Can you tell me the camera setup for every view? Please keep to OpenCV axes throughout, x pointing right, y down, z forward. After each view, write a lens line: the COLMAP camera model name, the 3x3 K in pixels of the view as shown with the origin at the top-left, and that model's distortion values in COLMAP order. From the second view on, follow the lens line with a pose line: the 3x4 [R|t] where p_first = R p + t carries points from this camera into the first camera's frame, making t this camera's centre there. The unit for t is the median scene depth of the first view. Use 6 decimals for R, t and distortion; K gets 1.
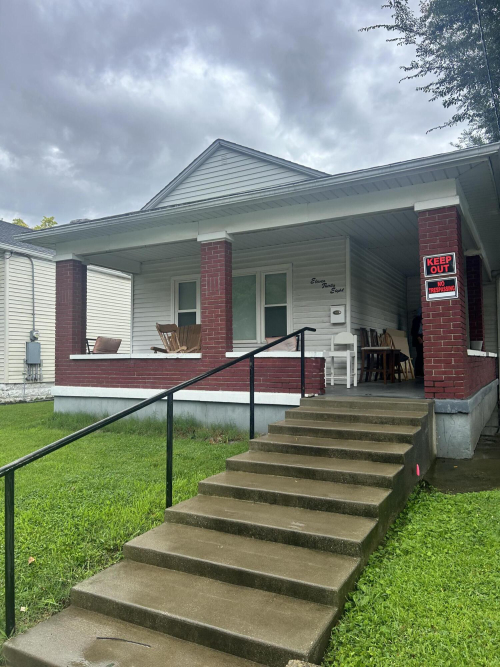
lens RADIAL K [[503.6, 0, 246.2], [0, 503.6, 330.0], [0, 0, 1]] dist [0.048198, -0.060386]
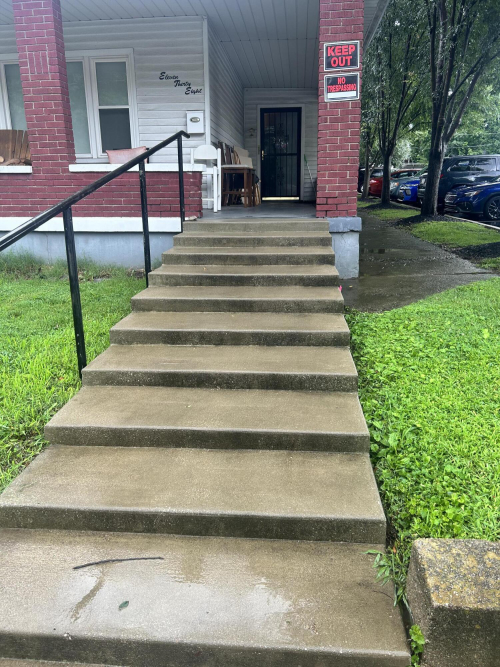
lens RADIAL K [[503.6, 0, 246.2], [0, 503.6, 330.0], [0, 0, 1]] dist [0.048198, -0.060386]
pose [[0.916321, -0.106106, 0.386132, -0.185450], [-0.019761, 0.951100, 0.308249, 0.064231], [-0.399958, -0.290085, 0.869416, 0.257593]]
